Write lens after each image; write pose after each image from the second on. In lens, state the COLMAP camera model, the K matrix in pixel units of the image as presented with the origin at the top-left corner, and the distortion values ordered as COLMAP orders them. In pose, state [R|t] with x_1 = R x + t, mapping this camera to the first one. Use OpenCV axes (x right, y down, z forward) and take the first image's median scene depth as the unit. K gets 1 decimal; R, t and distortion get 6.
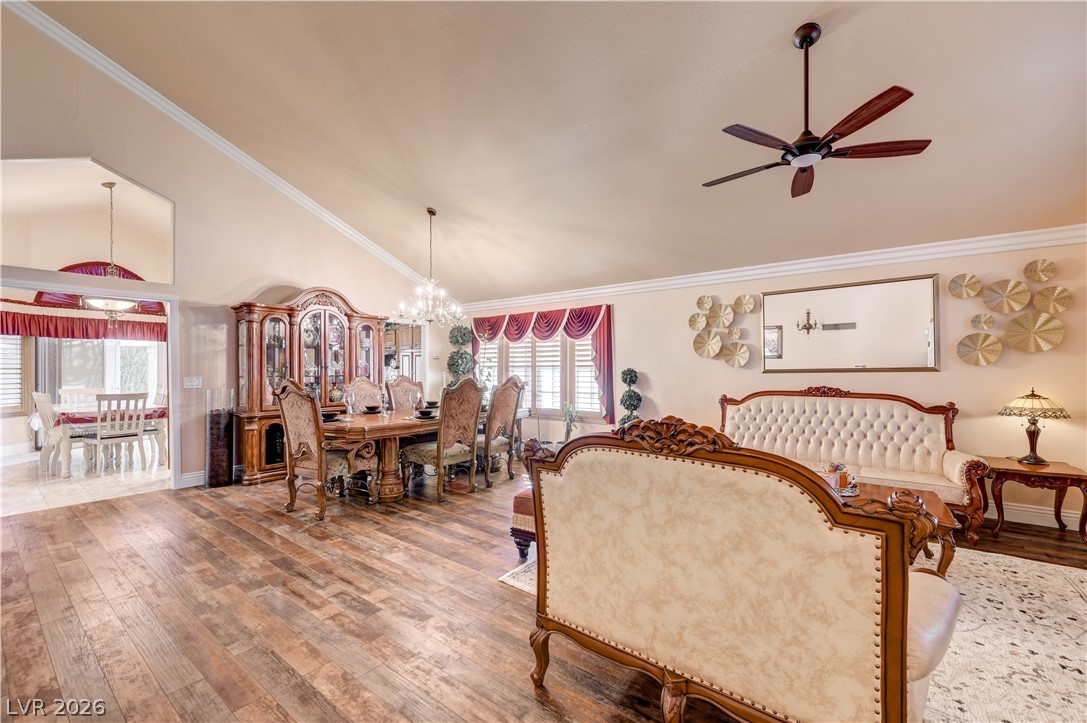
lens RADIAL K [[445.6, 0, 542.9], [0, 445.6, 366.5], [0, 0, 1]] dist [-0.001280, 0.000067]
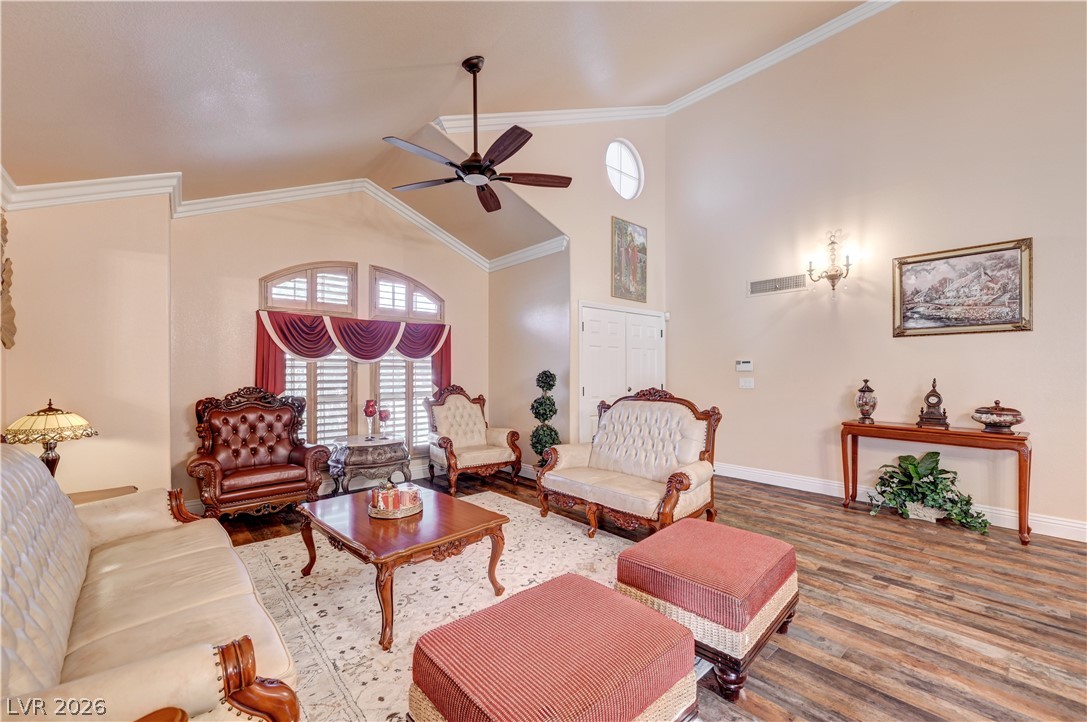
lens RADIAL K [[445.6, 0, 545.4], [0, 445.6, 366.6], [0, 0, 1]] dist [-0.001280, 0.000067]
pose [[-0.981440, 0.007215, 0.191632, 0.201976], [0.004649, 0.999893, -0.013836, 0.009176], [-0.191711, -0.012688, -0.981369, 1.915459]]
